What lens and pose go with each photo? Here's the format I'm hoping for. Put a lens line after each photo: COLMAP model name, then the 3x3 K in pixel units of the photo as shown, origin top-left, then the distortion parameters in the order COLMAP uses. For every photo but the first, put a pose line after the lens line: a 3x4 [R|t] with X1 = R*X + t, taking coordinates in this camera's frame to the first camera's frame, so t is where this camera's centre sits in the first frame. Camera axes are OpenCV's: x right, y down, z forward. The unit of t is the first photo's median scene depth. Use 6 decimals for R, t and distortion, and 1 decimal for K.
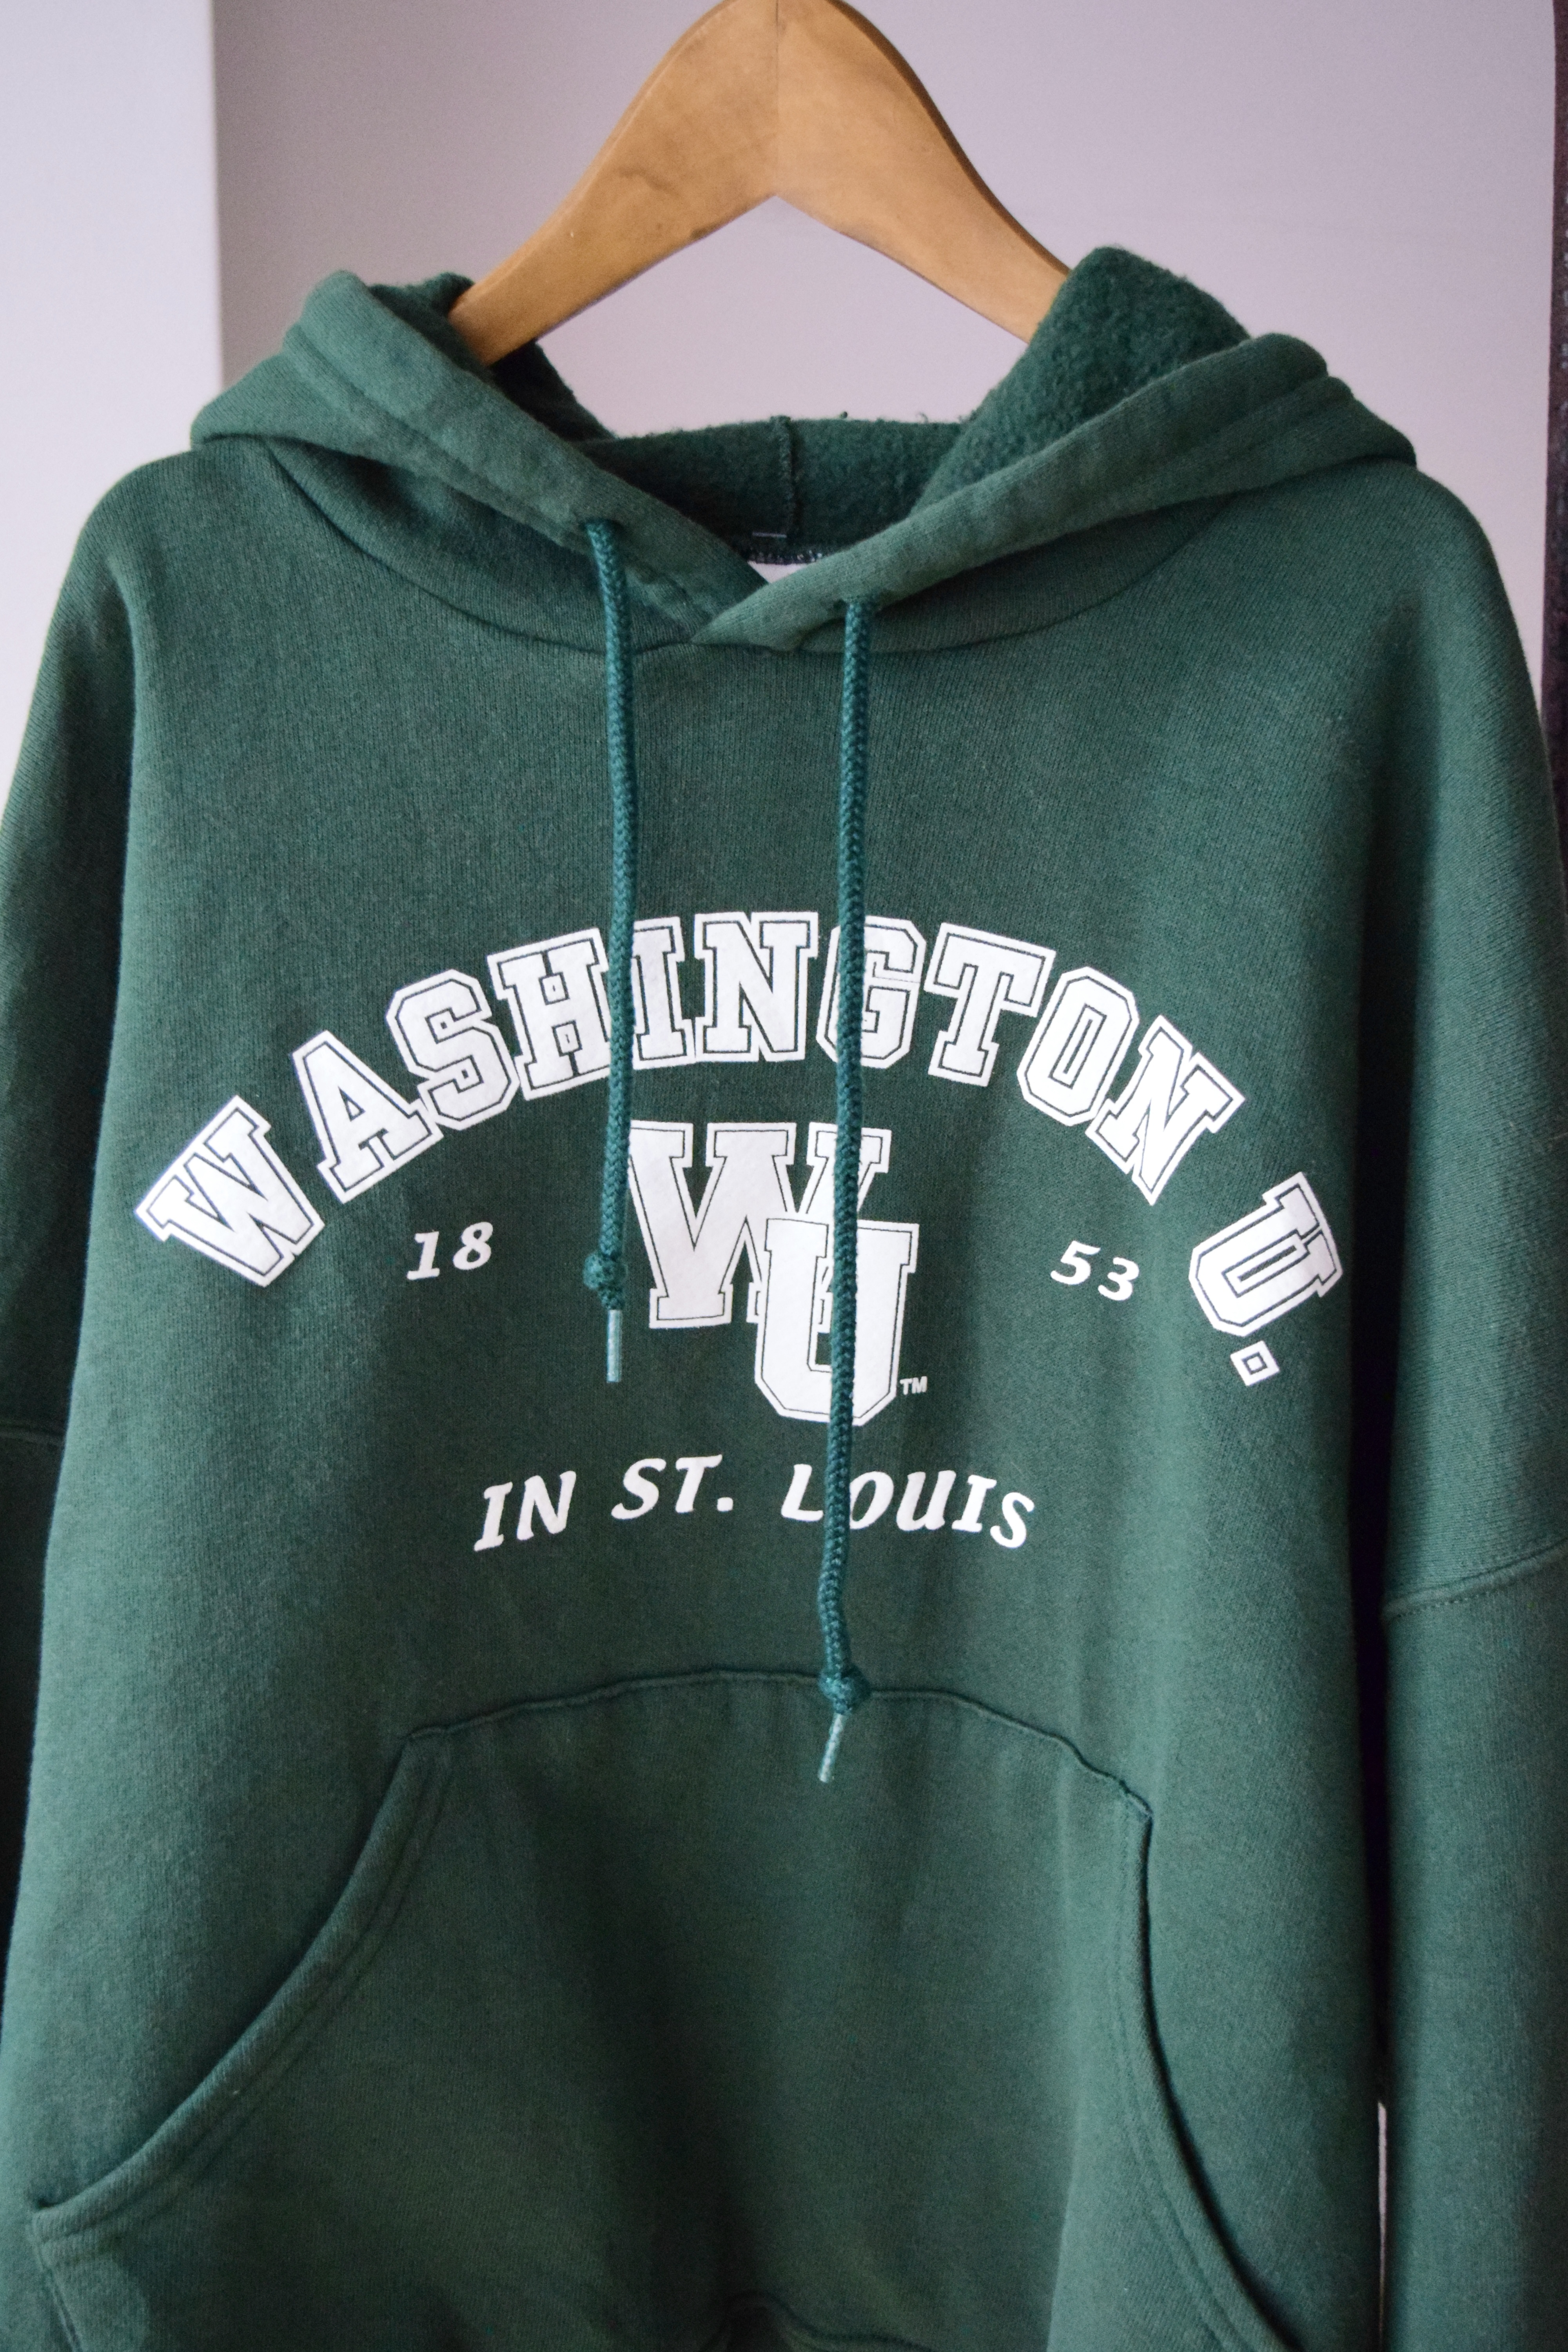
lens RADIAL K [[2650.6, 0, 769.9], [0, 2650.6, 1235.3], [0, 0, 1]] dist [-0.031844, 0.000000]
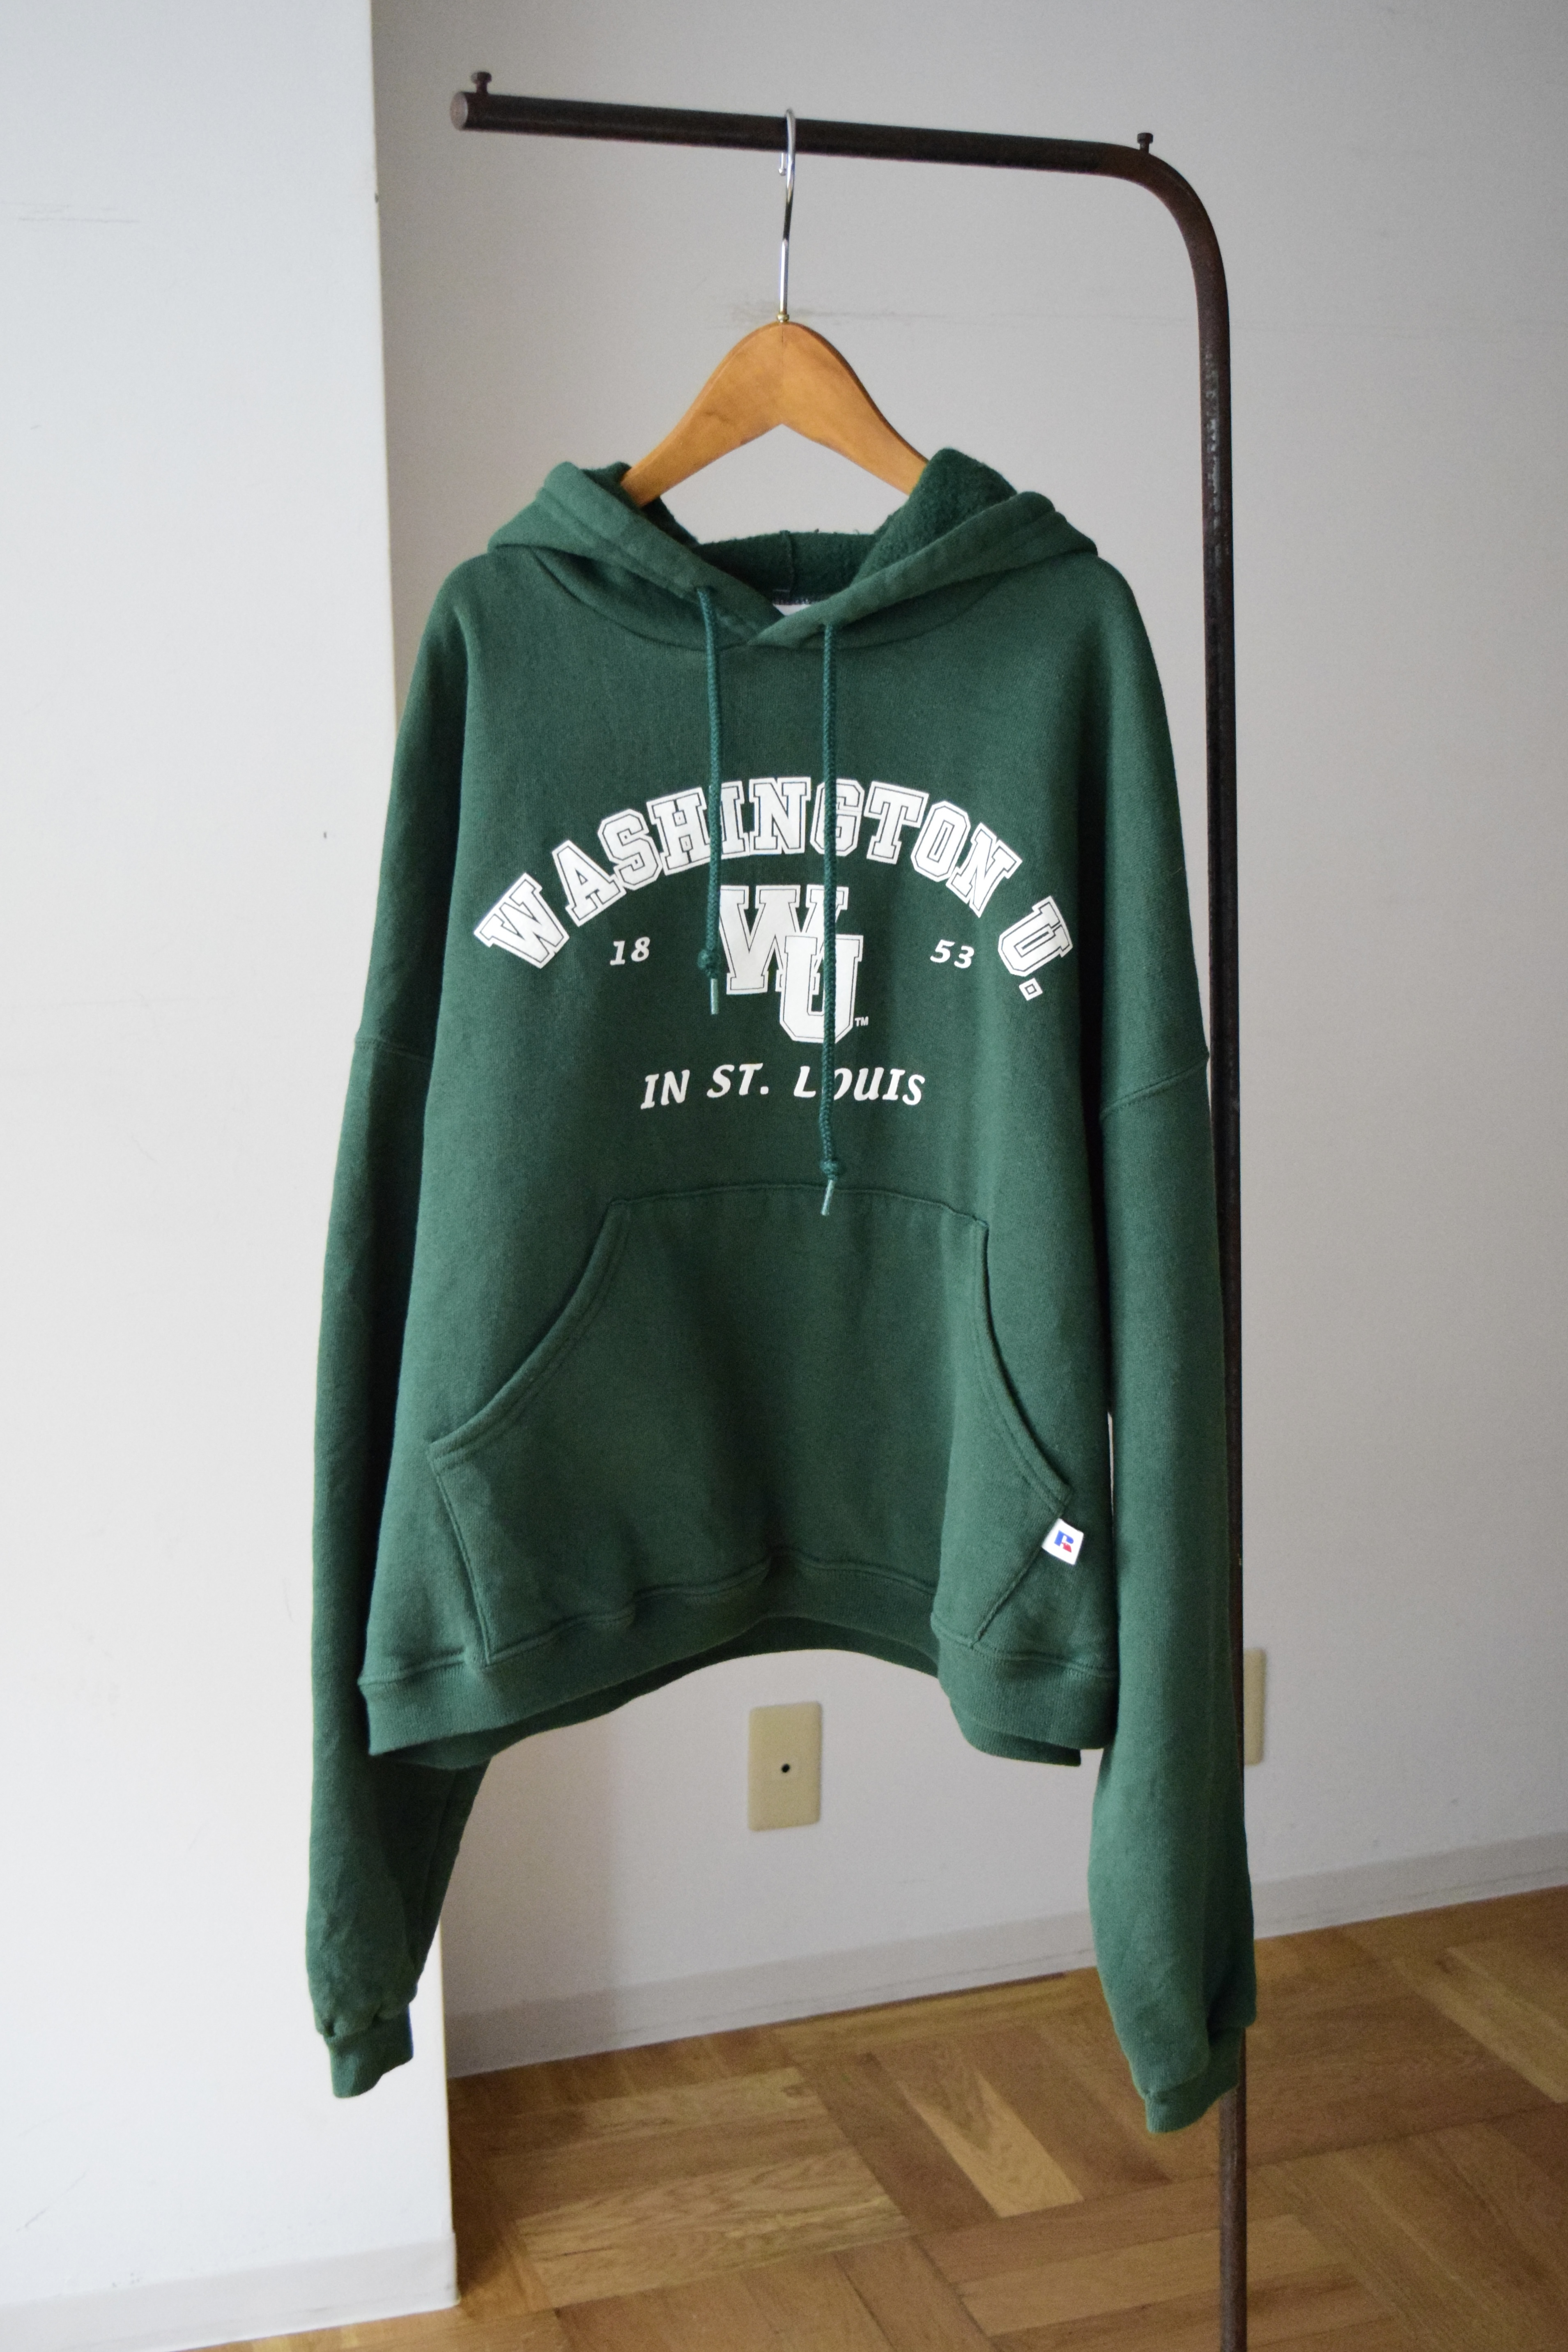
lens RADIAL K [[2650.6, 0, 772.4], [0, 2650.6, 1179.7], [0, 0, 1]] dist [-0.031844, 0.000000]
pose [[0.998240, -0.025713, 0.053444, -0.126676], [0.026227, 0.999616, -0.008944, 0.201257], [-0.053193, 0.010330, 0.998531, -1.006149]]
